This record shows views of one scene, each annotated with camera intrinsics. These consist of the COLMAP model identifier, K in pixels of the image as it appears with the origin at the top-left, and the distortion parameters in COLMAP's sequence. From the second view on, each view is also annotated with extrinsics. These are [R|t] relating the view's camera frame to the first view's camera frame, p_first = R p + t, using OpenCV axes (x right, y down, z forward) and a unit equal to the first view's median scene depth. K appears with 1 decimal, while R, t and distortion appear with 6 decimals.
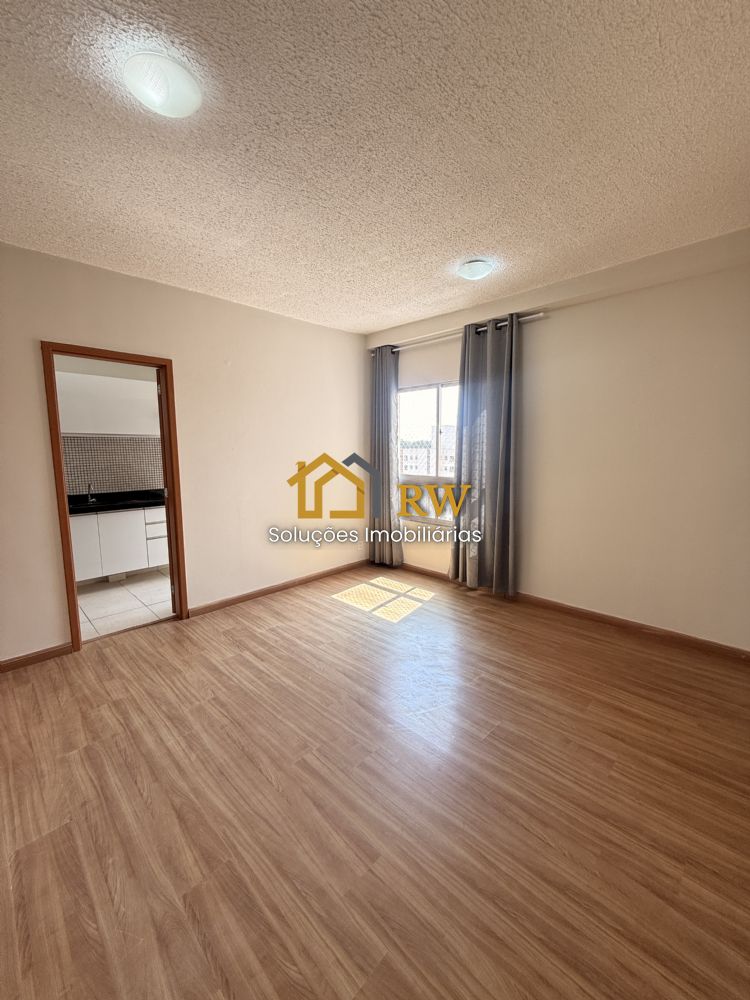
lens RADIAL K [[397.7, 0, 375.7], [0, 397.7, 499.8], [0, 0, 1]] dist [-0.000657, 0.000366]
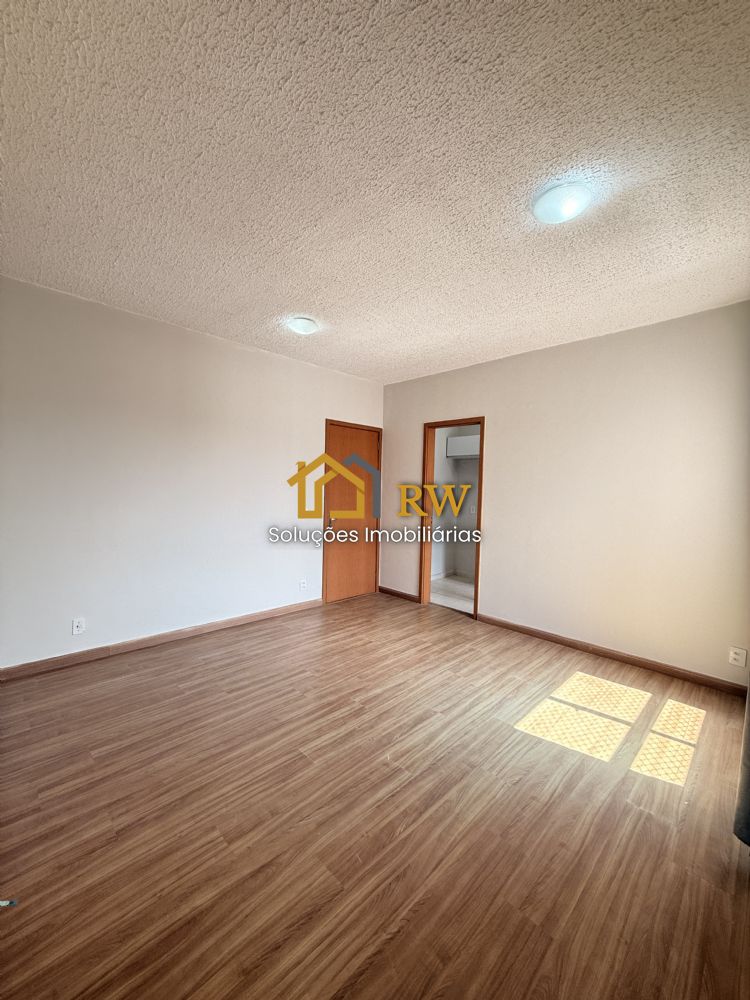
lens RADIAL K [[397.7, 0, 375.7], [0, 397.7, 498.6], [0, 0, 1]] dist [-0.000657, 0.000366]
pose [[-0.012103, 0.035602, -0.999293, 1.182931], [-0.155685, 0.987112, 0.037053, -0.111233], [0.987733, 0.156024, -0.006404, 1.010239]]
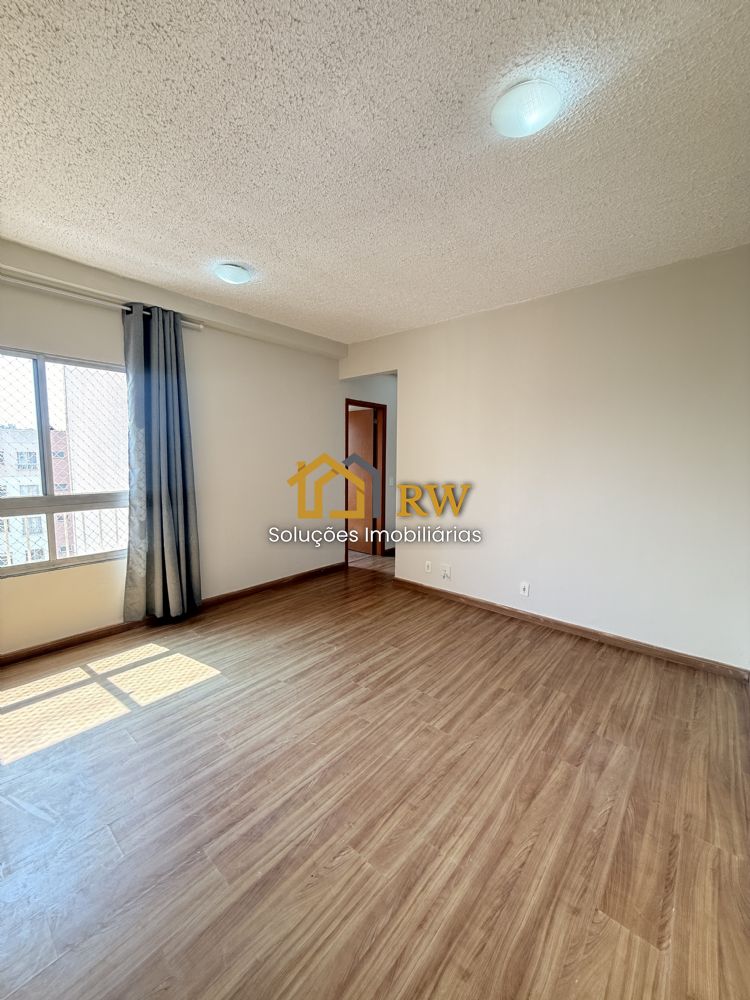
lens RADIAL K [[397.7, 0, 374.7], [0, 397.7, 501.0], [0, 0, 1]] dist [-0.000657, 0.000366]
pose [[-0.062160, -0.103932, 0.992640, -1.048694], [0.122502, 0.986249, 0.110934, -0.112877], [-0.990520, 0.128496, -0.048573, 0.996053]]
